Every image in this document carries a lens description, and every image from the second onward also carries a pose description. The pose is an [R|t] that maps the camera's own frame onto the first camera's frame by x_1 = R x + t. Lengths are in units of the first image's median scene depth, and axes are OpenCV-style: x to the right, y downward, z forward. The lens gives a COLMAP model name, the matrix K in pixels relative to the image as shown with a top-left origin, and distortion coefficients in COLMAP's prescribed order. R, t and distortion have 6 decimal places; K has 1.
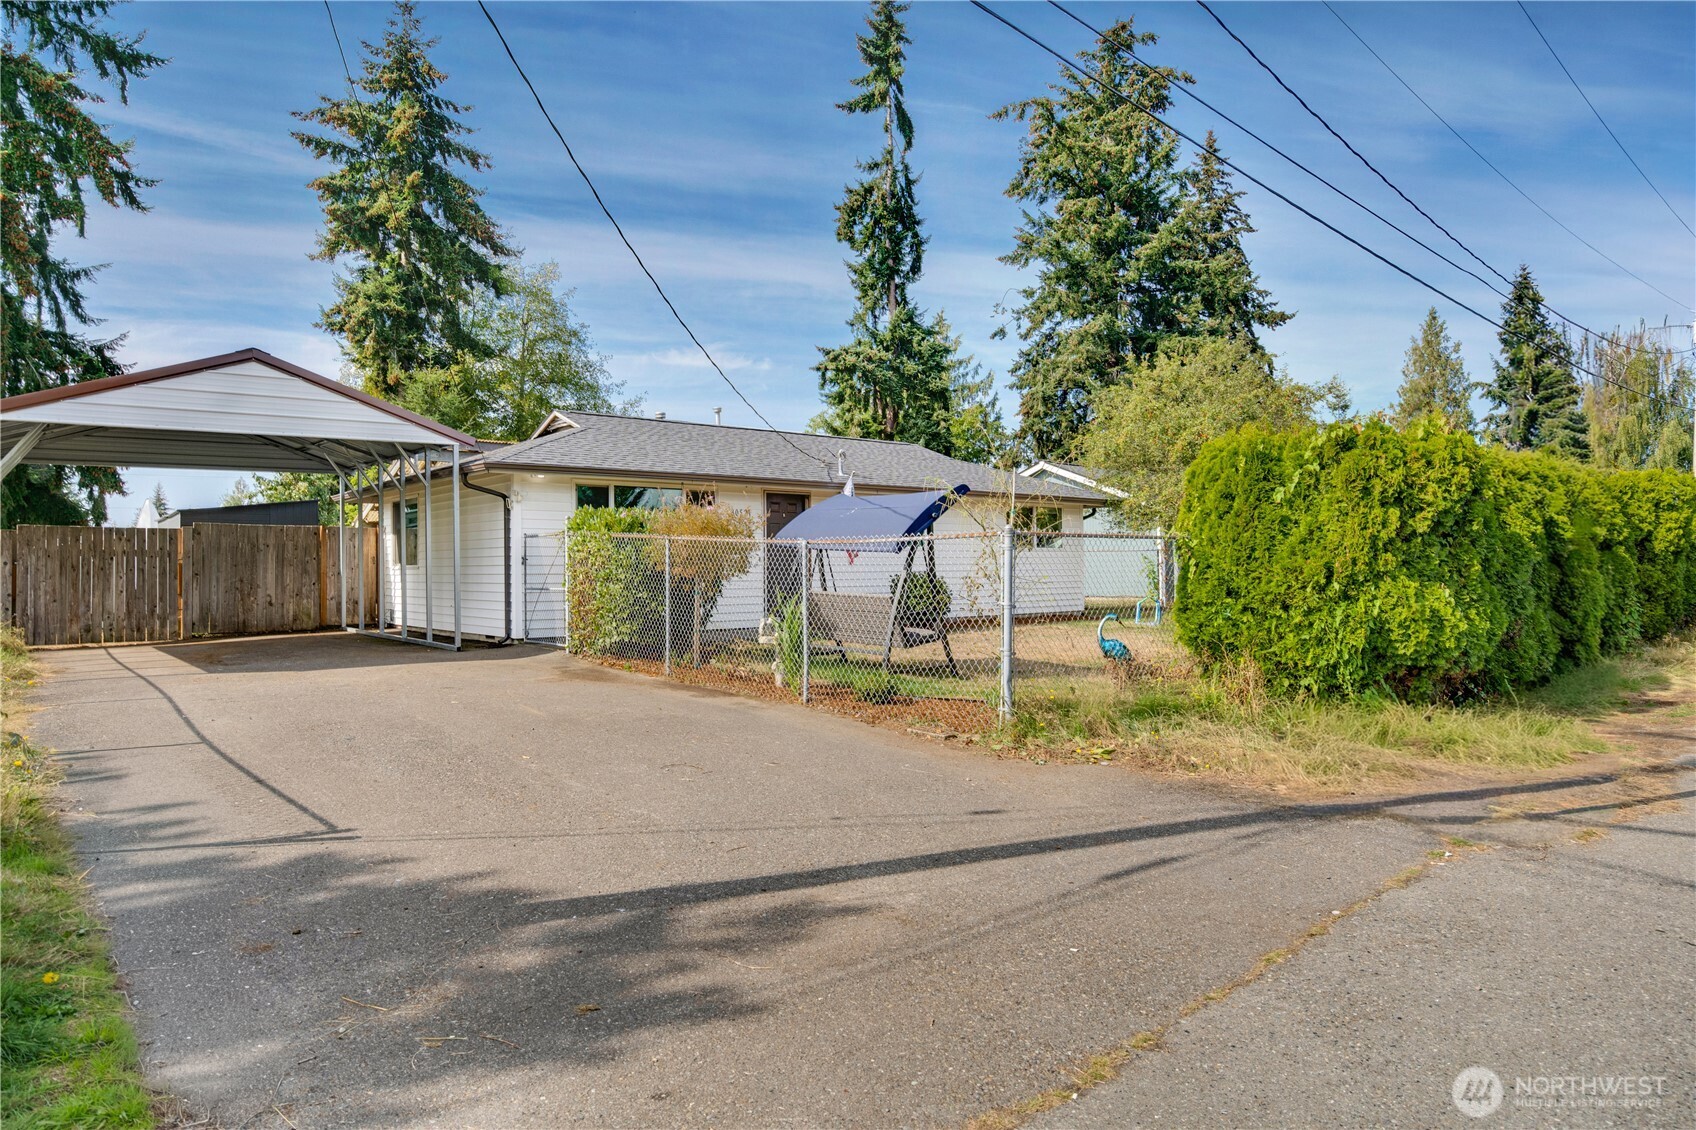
lens RADIAL K [[1030.9, 0, 838.1], [0, 1030.9, 554.9], [0, 0, 1]] dist [-0.006651, 0.005626]
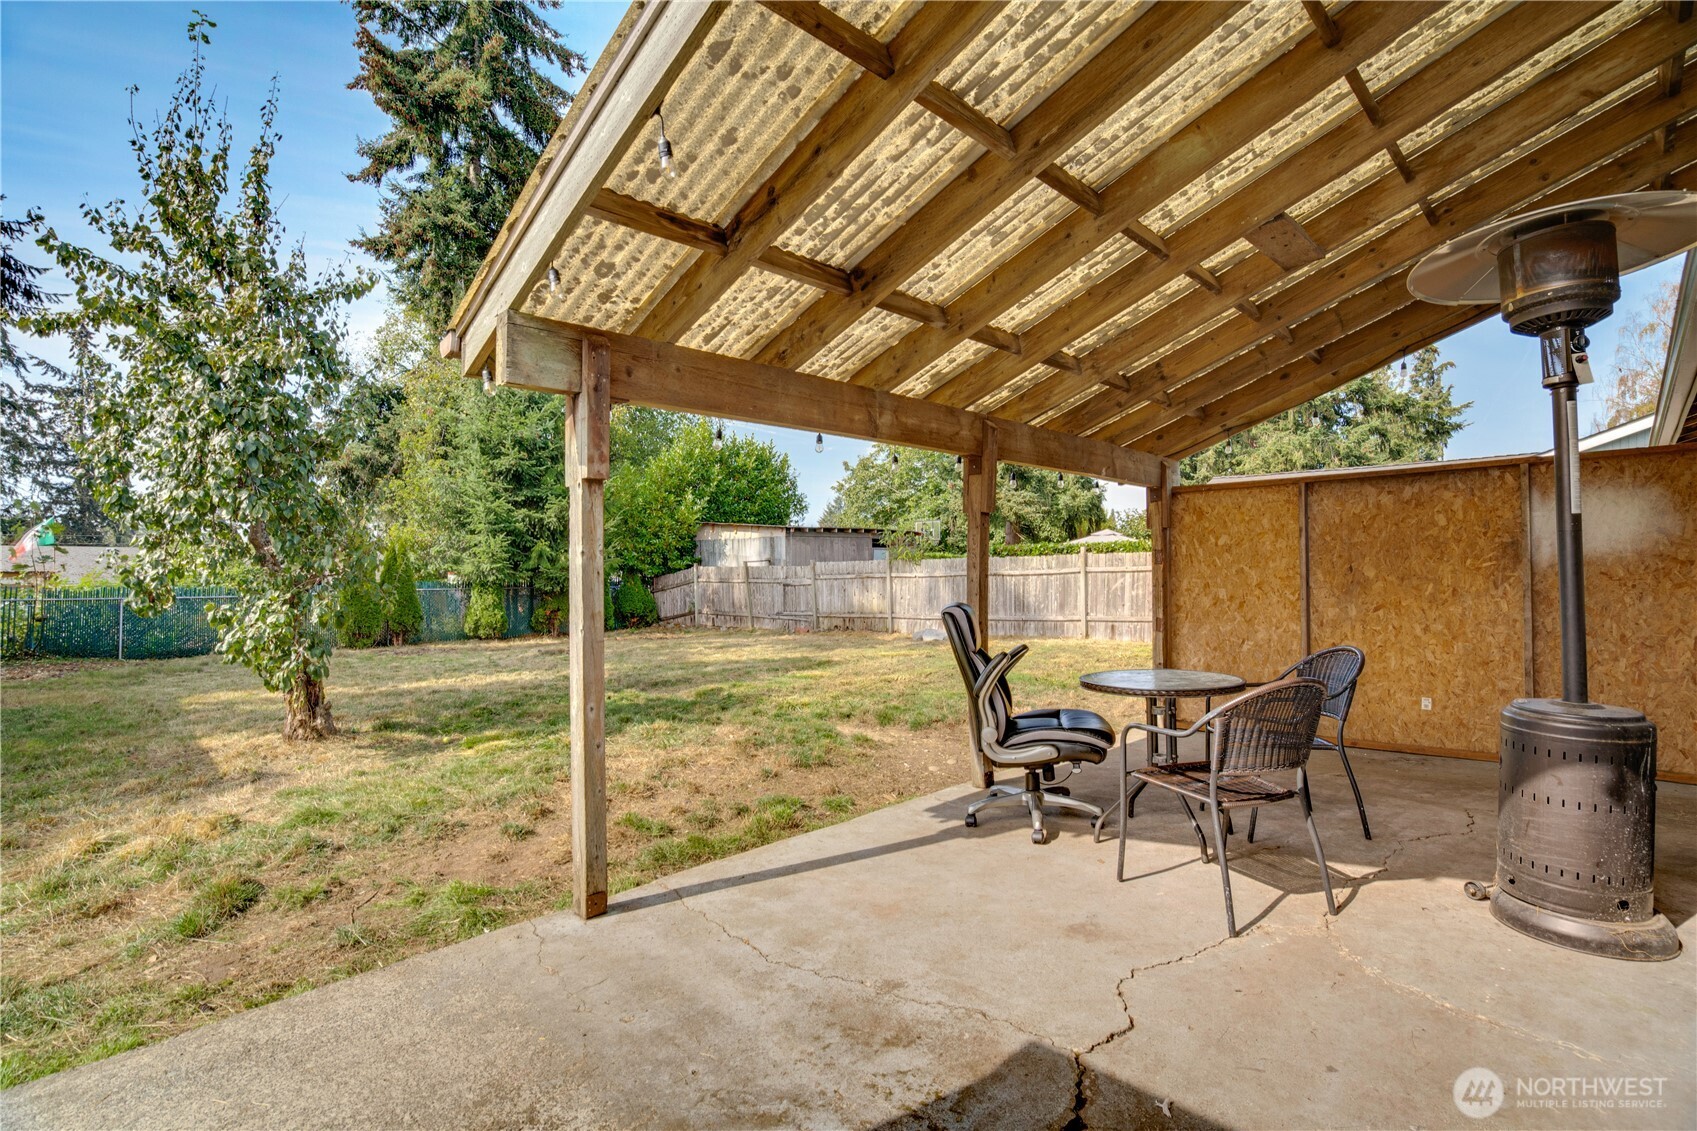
lens RADIAL K [[791.8, 0, 837.1], [0, 791.8, 561.7], [0, 0, 1]] dist [-0.049283, 0.017465]
pose [[0.996830, 0.008573, 0.079102, -0.183944], [-0.008636, 0.999963, 0.000452, 0.002419], [-0.079095, -0.001134, 0.996866, 0.377578]]
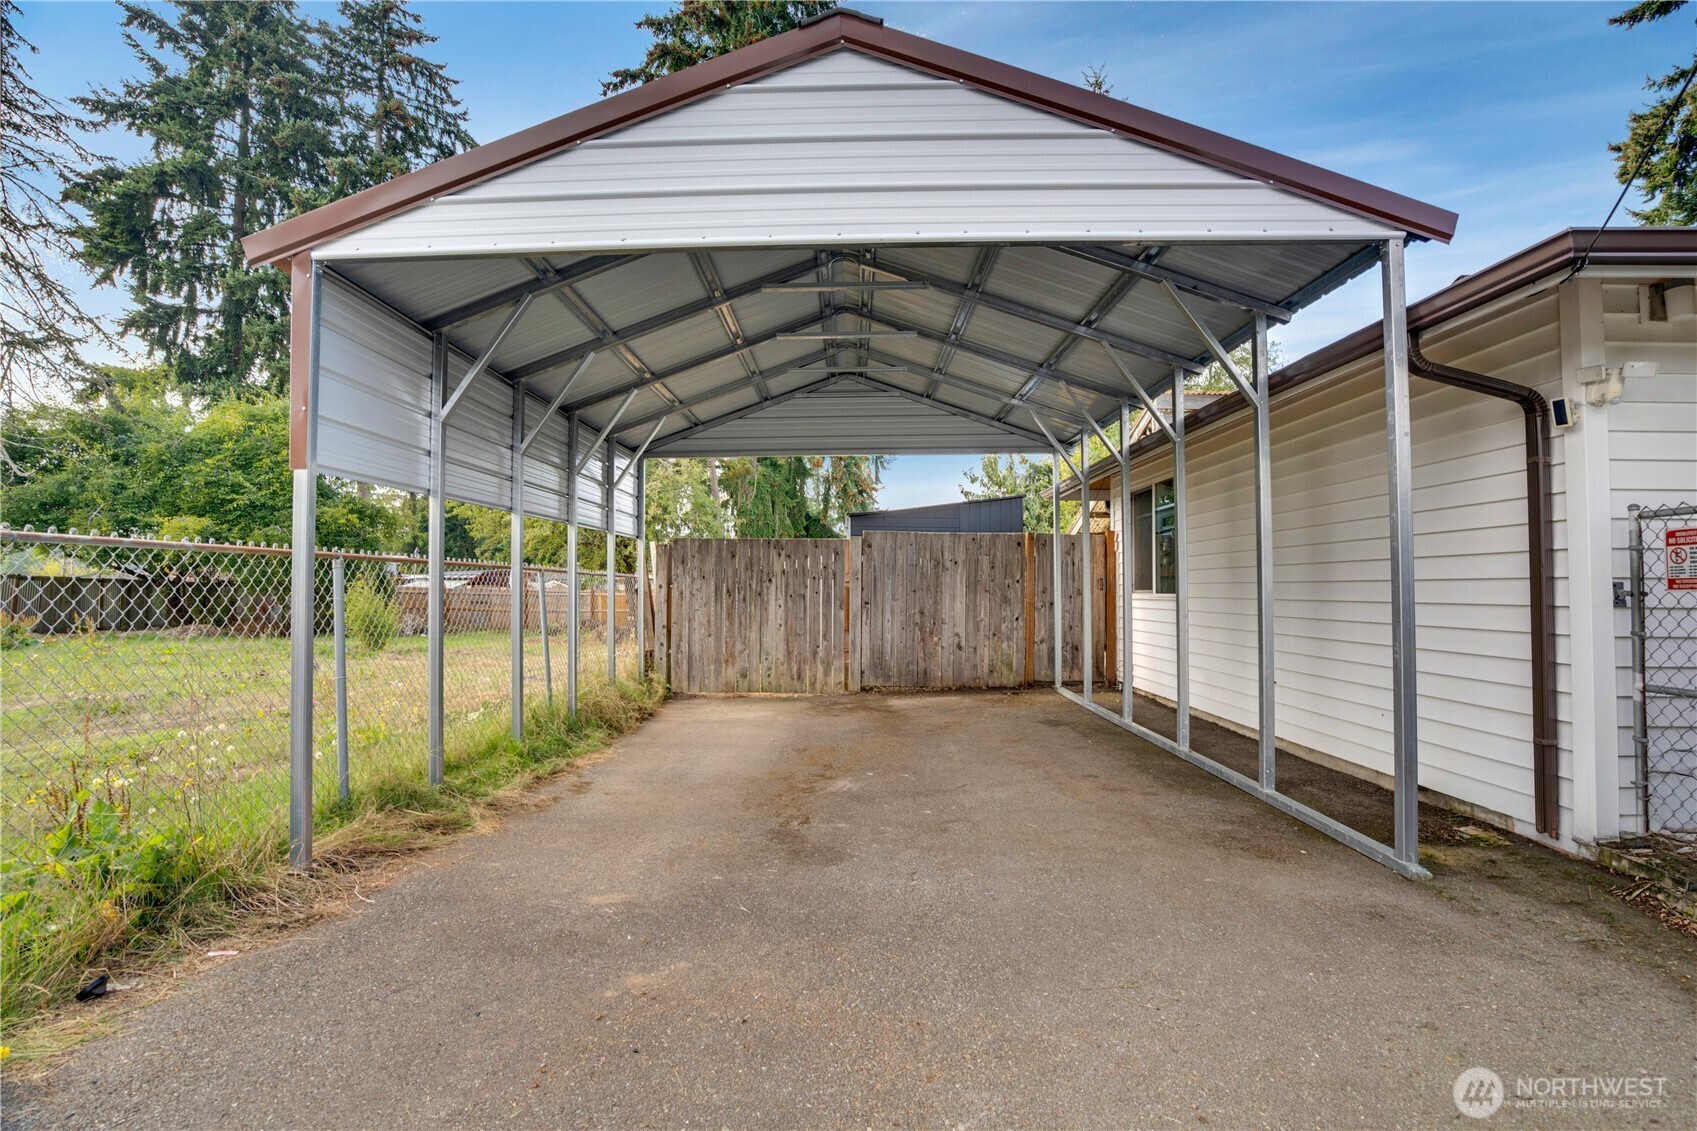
lens RADIAL K [[791.8, 0, 842.9], [0, 791.8, 563.9], [0, 0, 1]] dist [-0.049283, 0.017465]
pose [[0.765083, -0.008785, -0.643872, -0.090630], [-0.001260, 0.999885, -0.015140, 0.000016], [0.643930, 0.012394, 0.764984, 0.182849]]
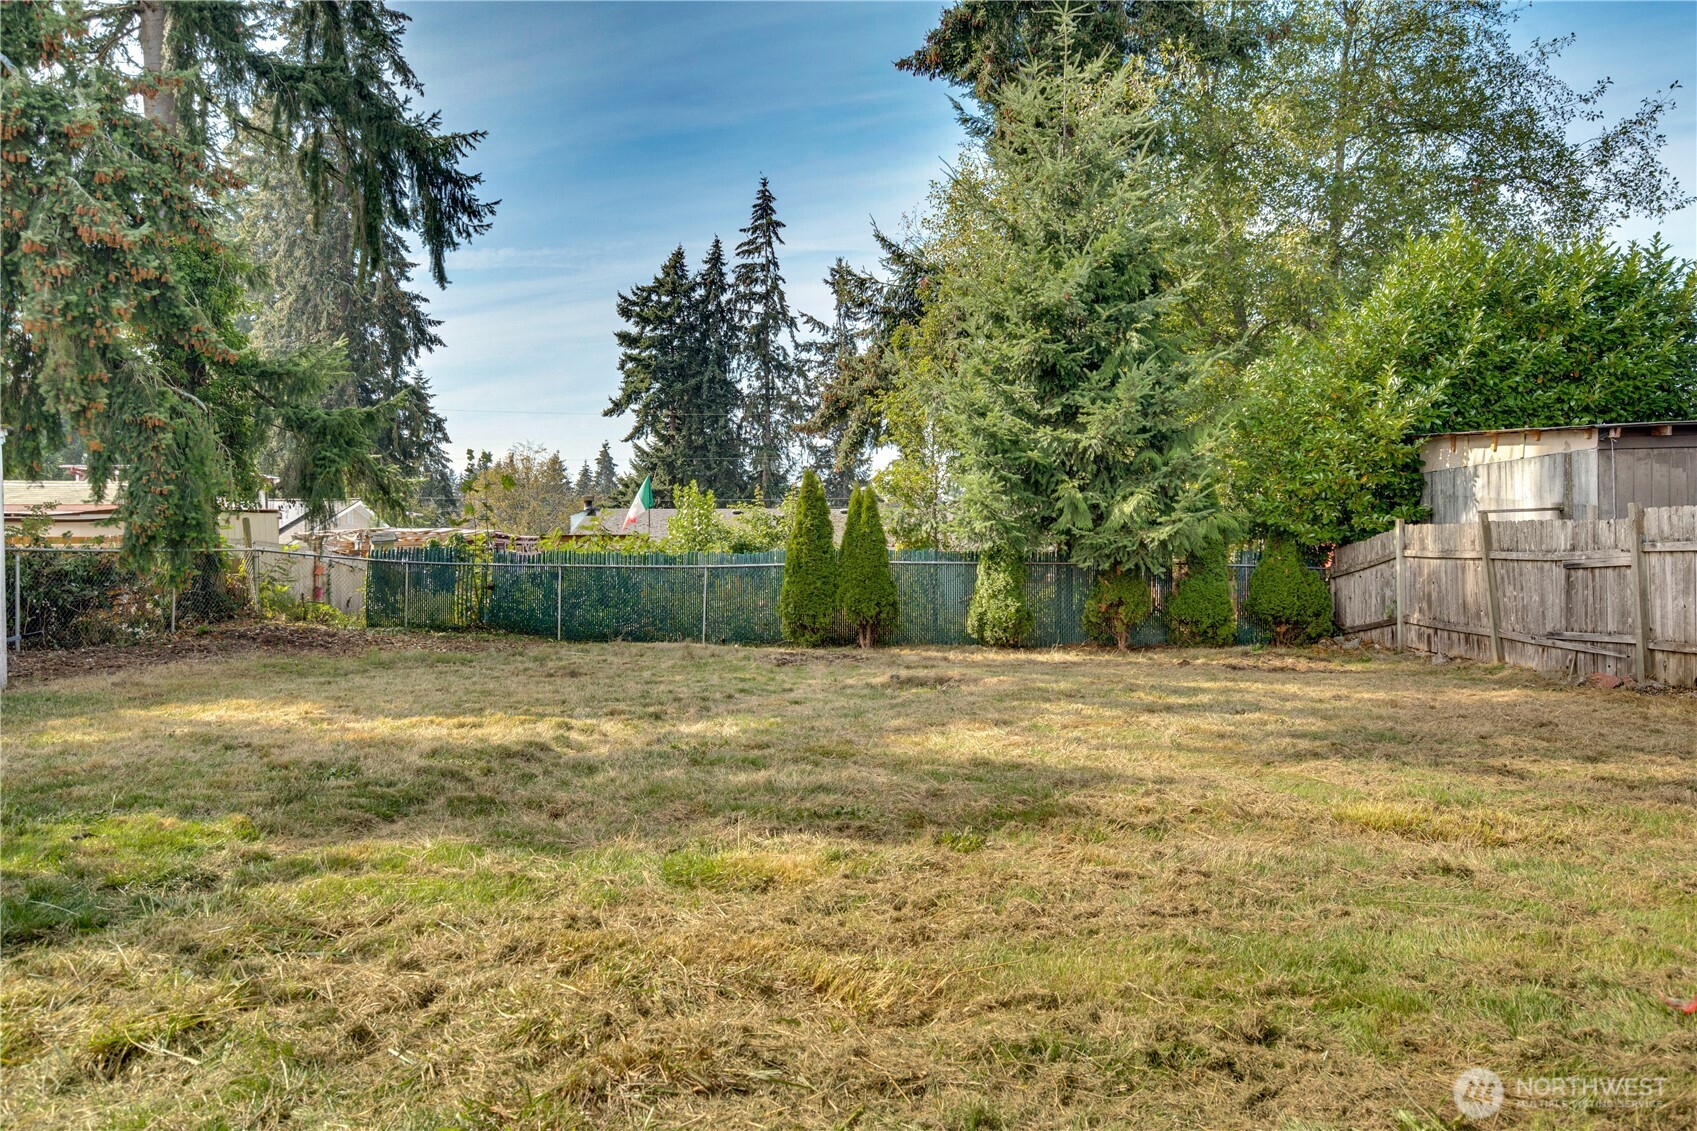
lens RADIAL K [[1129.3, 0, 840.8], [0, 1129.3, 552.0], [0, 0, 1]] dist [0.006183, 0.009511]
pose [[0.719429, 0.017436, -0.694348, -0.120816], [-0.000250, 0.999691, 0.024845, 0.005999], [0.694566, -0.017701, 0.719211, 0.509779]]
